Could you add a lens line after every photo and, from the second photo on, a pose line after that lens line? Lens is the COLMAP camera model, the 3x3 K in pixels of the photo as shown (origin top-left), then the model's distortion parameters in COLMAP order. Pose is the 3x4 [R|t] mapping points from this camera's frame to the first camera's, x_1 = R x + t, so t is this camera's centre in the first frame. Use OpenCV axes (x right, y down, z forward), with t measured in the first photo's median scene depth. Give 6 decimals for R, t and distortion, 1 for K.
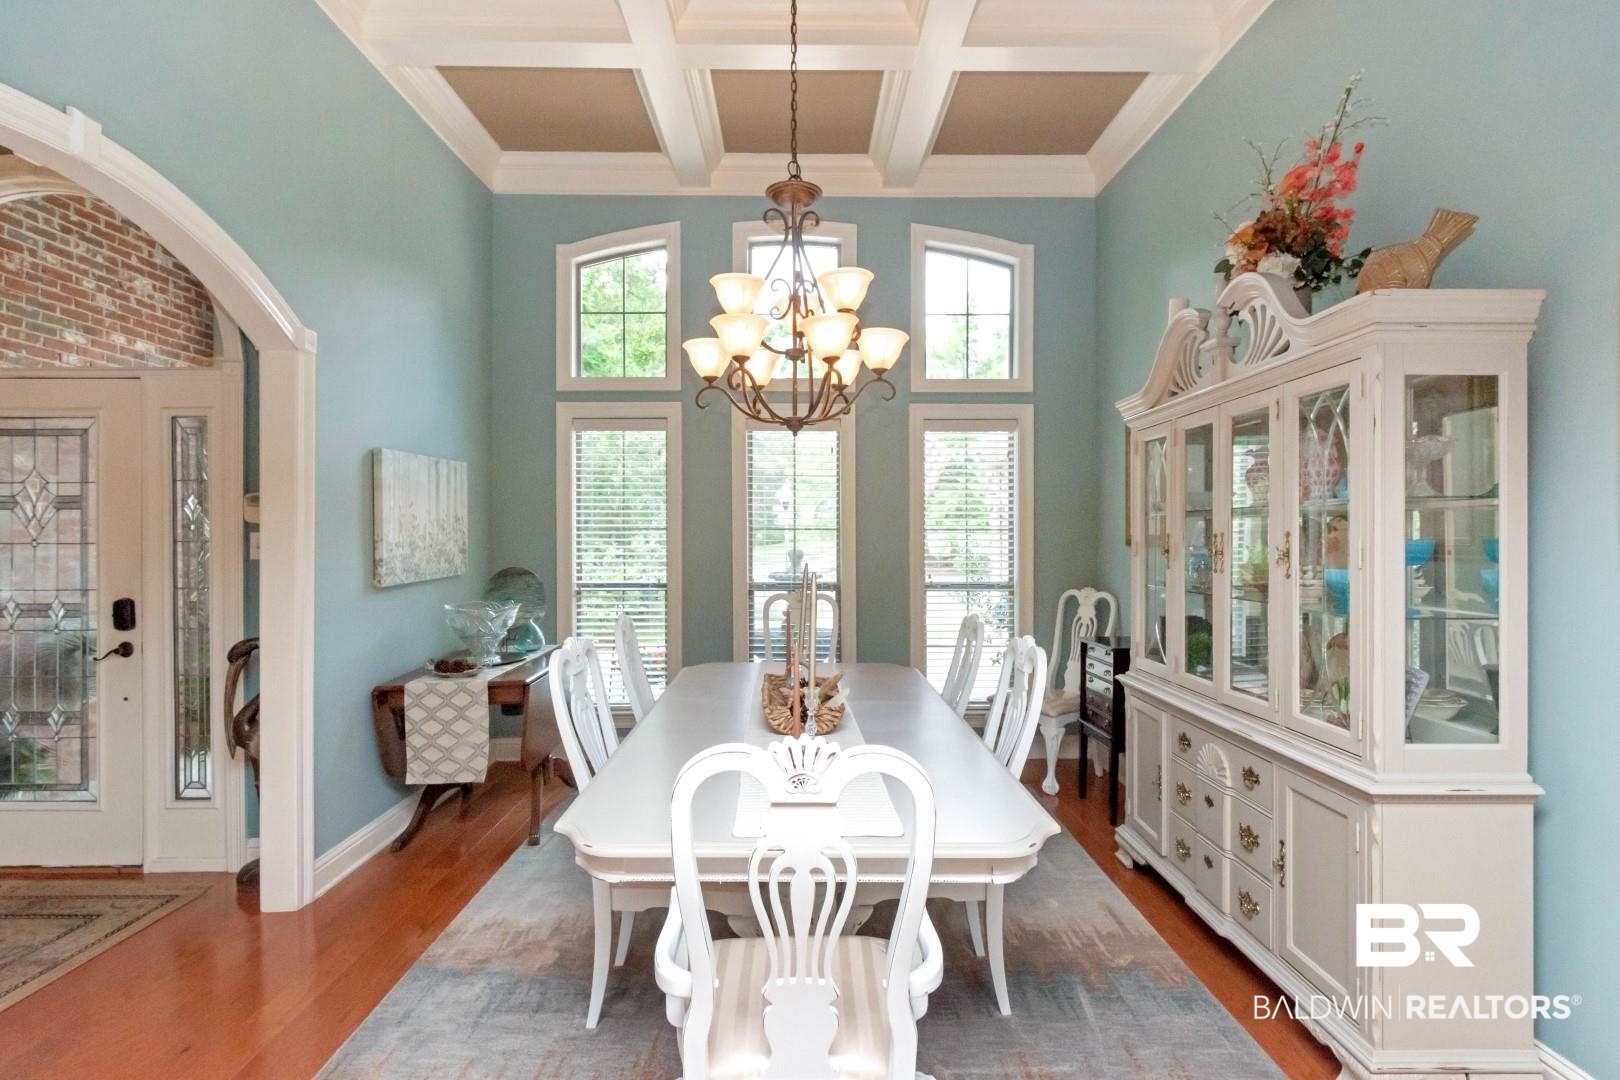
lens RADIAL K [[784.4, 0, 808.6], [0, 784.4, 533.6], [0, 0, 1]] dist [0.003206, -0.002332]
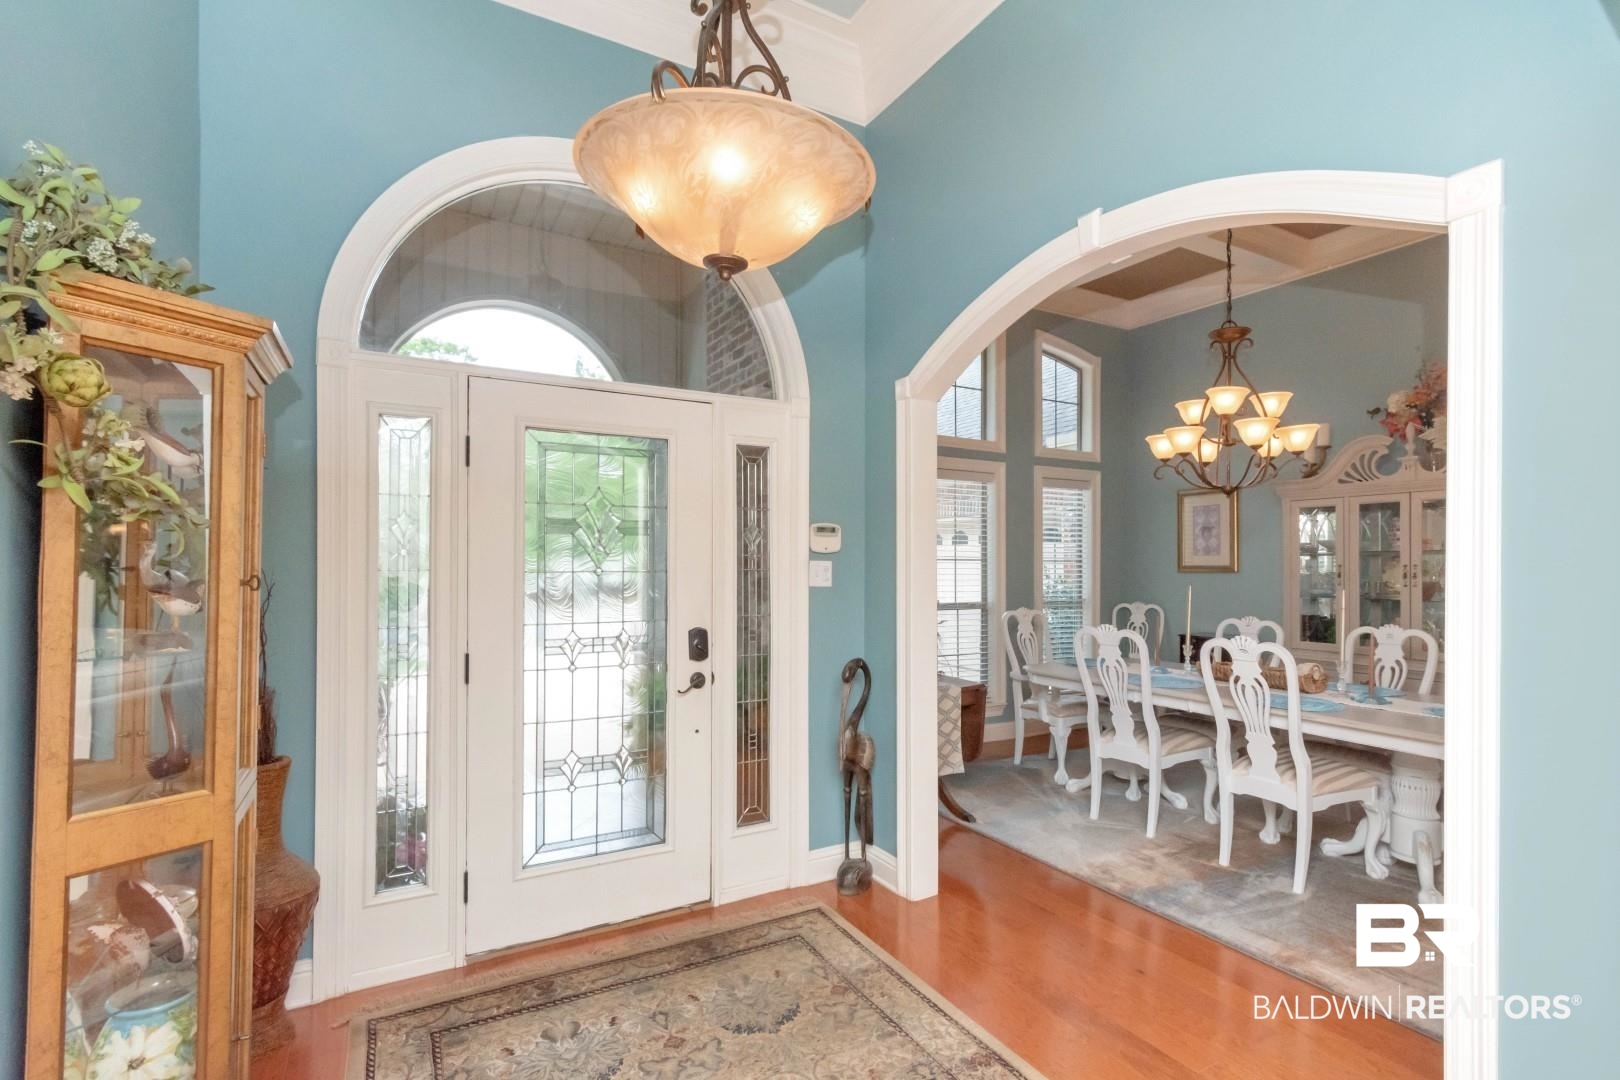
lens RADIAL K [[742.3, 0, 804.9], [0, 742.3, 555.0], [0, 0, 1]] dist [0.001973, 0.002068]
pose [[0.879837, 0.010291, 0.475164, -0.809858], [-0.006851, 0.999936, -0.008971, -0.000400], [-0.475226, 0.004638, 0.879851, 0.085688]]
